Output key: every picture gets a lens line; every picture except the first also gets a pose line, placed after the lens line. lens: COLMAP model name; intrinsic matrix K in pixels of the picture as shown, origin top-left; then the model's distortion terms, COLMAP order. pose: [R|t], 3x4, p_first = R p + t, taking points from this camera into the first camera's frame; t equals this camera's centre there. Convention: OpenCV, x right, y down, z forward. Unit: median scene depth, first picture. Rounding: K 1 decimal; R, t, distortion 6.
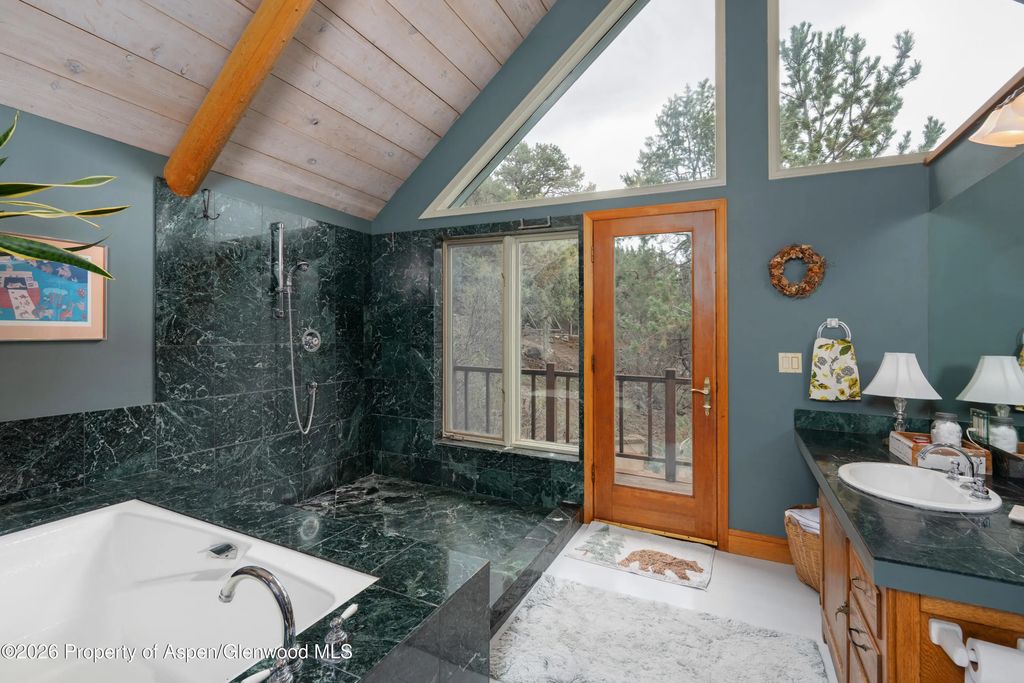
lens RADIAL K [[469.7, 0, 512.0], [0, 469.7, 341.5], [0, 0, 1]] dist [-0.001667, -0.000115]
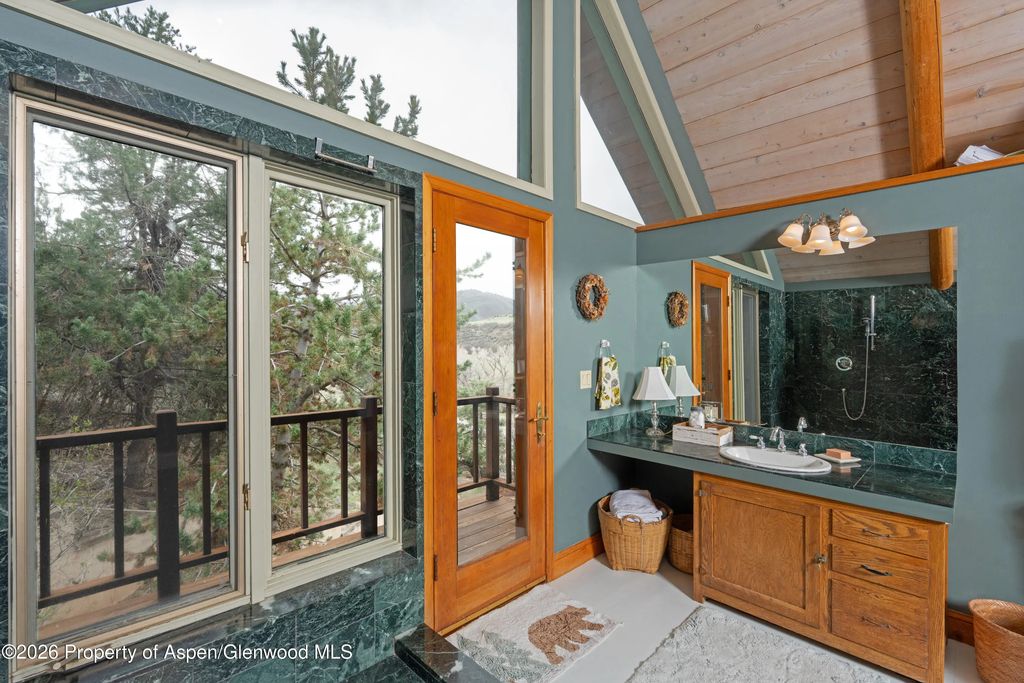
lens RADIAL K [[469.7, 0, 512.0], [0, 469.7, 341.5], [0, 0, 1]] dist [-0.001667, -0.000115]
pose [[0.305727, -0.003854, 0.952111, -0.515285], [0.013562, 0.999908, -0.000307, -0.046859], [-0.952023, 0.013007, 0.305751, 0.829063]]
